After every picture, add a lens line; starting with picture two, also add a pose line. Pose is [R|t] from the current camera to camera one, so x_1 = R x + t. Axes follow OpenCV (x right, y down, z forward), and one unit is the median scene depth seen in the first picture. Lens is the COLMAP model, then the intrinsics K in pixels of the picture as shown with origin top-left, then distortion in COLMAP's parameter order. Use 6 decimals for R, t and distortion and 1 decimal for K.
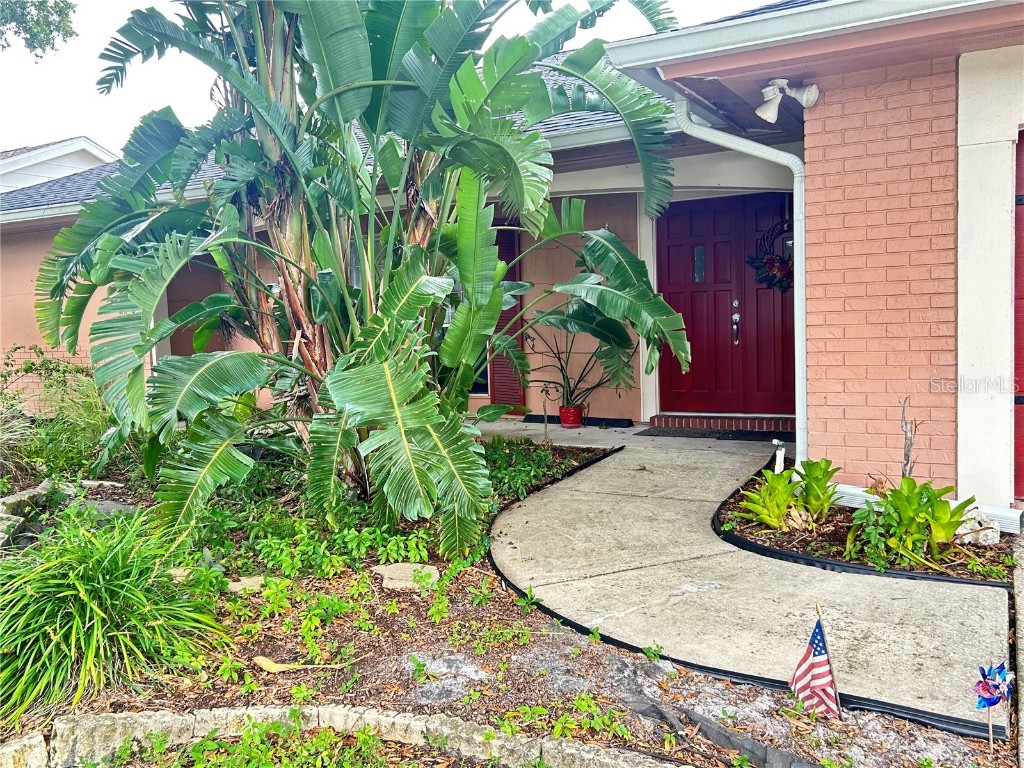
lens RADIAL K [[857.4, 0, 511.2], [0, 857.4, 386.8], [0, 0, 1]] dist [0.011071, 0.004404]
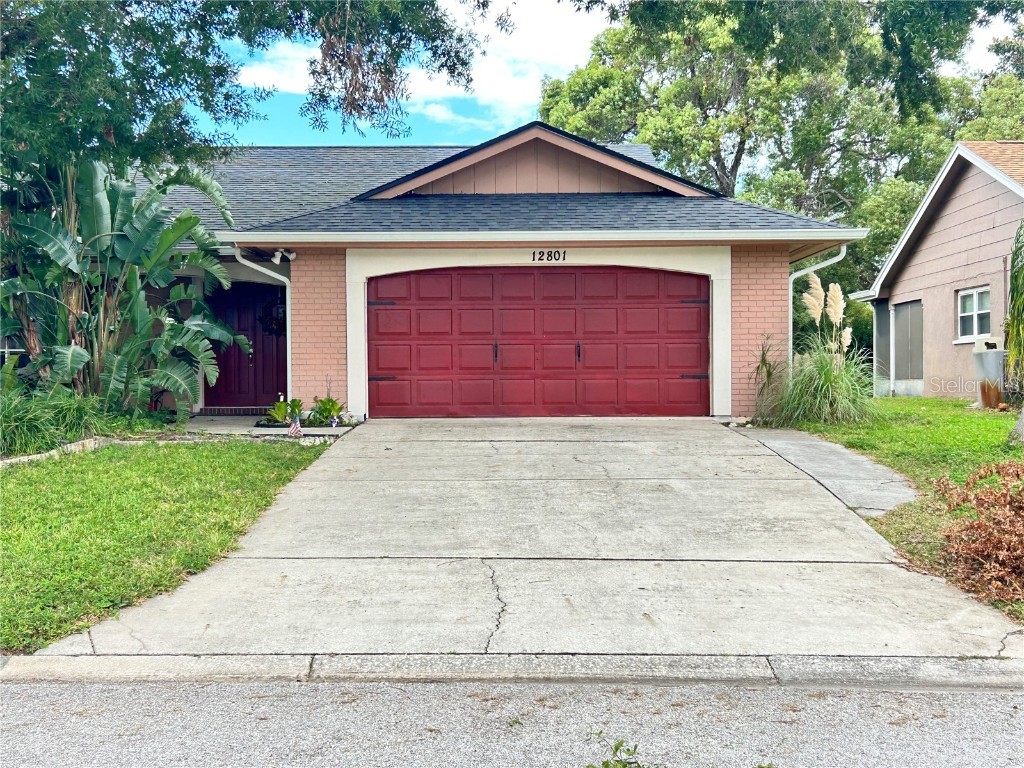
lens RADIAL K [[1310.4, 0, 512.2], [0, 1310.4, 387.3], [0, 0, 1]] dist [0.117850, 0.000000]
pose [[0.875637, 0.028460, 0.482131, -0.916444], [0.013371, 0.996451, -0.083103, 0.363554], [-0.482785, 0.079214, 0.872149, -2.582900]]
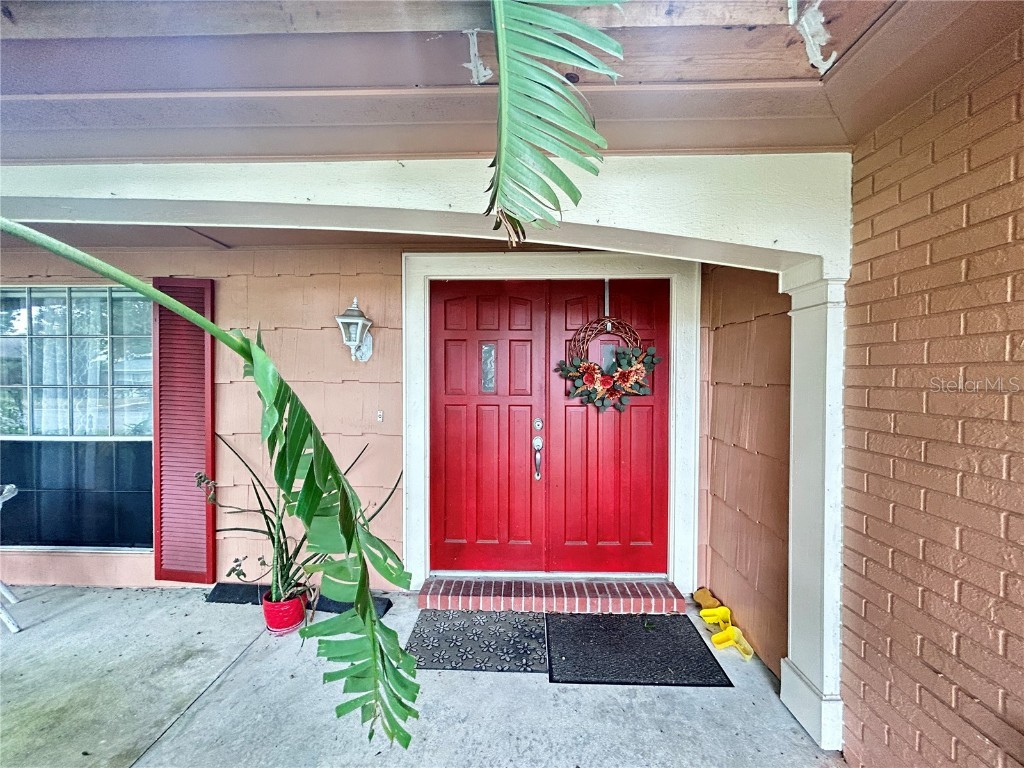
lens RADIAL K [[415.9, 0, 510.8], [0, 415.9, 380.1], [0, 0, 1]] dist [0.000010, -0.000049]
pose [[0.887643, 0.025280, 0.459838, 0.124952], [0.001539, 0.998324, -0.057854, -0.188992], [-0.460529, 0.052061, 0.886116, 1.148064]]
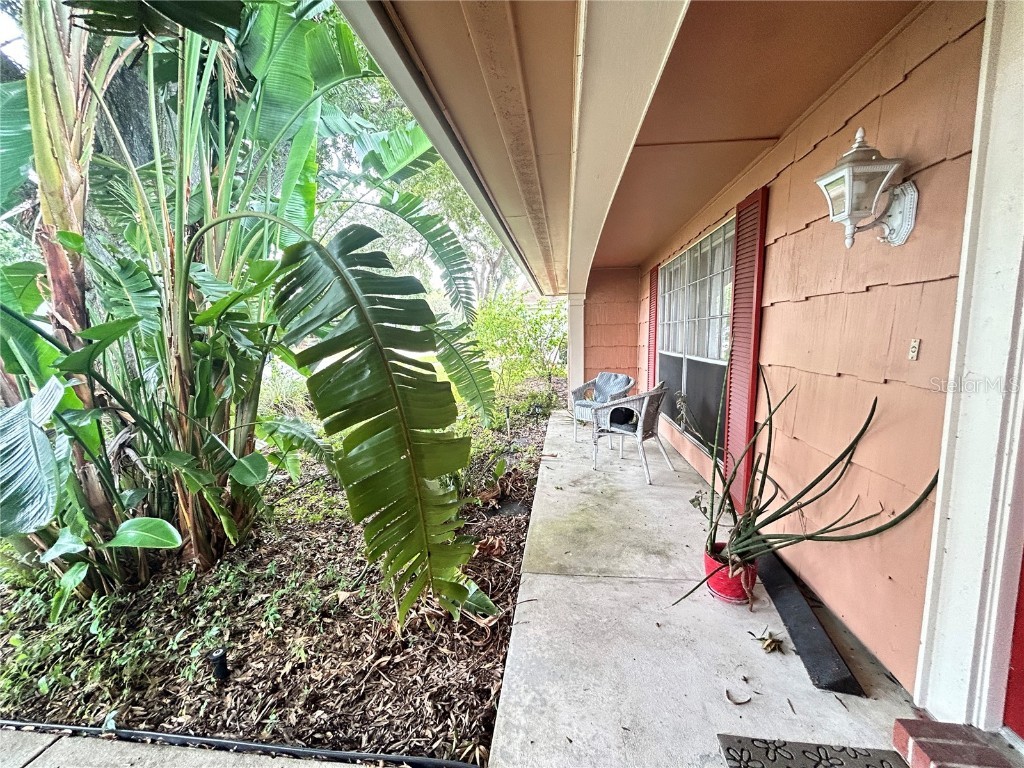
lens RADIAL K [[415.9, 0, 513.3], [0, 415.9, 379.2], [0, 0, 1]] dist [0.000010, -0.000049]
pose [[0.370904, 0.125616, -0.920136, 0.429384], [-0.064576, 0.991900, 0.109382, -0.163052], [0.926423, 0.018849, 0.376011, 1.400195]]
